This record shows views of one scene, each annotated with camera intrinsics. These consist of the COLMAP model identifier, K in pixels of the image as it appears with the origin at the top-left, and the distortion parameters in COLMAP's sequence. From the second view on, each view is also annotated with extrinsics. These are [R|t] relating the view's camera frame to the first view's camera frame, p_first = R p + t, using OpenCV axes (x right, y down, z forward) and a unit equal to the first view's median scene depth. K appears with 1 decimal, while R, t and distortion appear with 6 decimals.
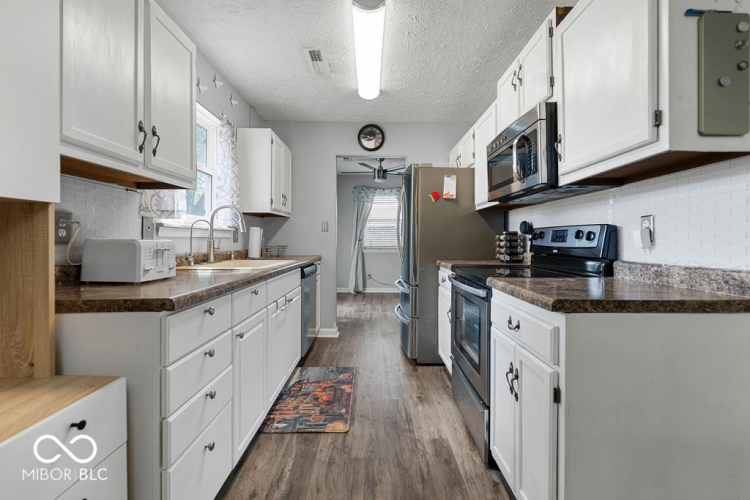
lens RADIAL K [[338.5, 0, 375.7], [0, 338.5, 240.9], [0, 0, 1]] dist [0.000571, 0.000066]
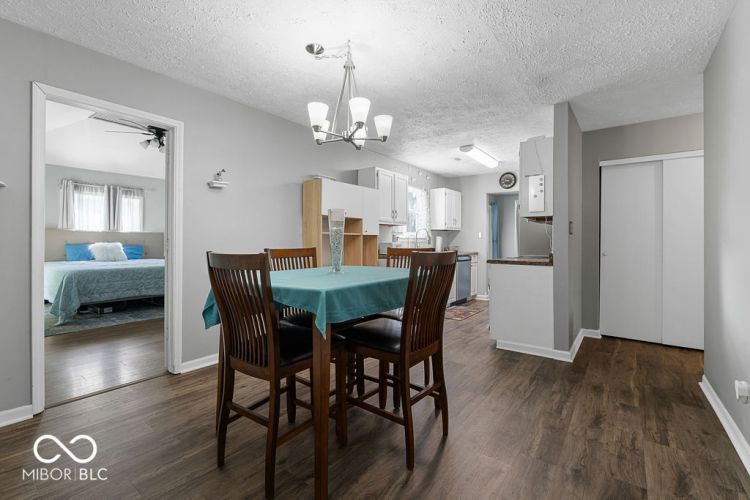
lens RADIAL K [[329.9, 0, 375.0], [0, 329.9, 250.0], [0, 0, 1]] dist [0.000045, 0.000002]
pose [[0.795697, 0.009711, -0.605617, 0.556018], [-0.000735, 0.999886, 0.015068, 0.009441], [0.605694, -0.011544, 0.795614, -0.827087]]
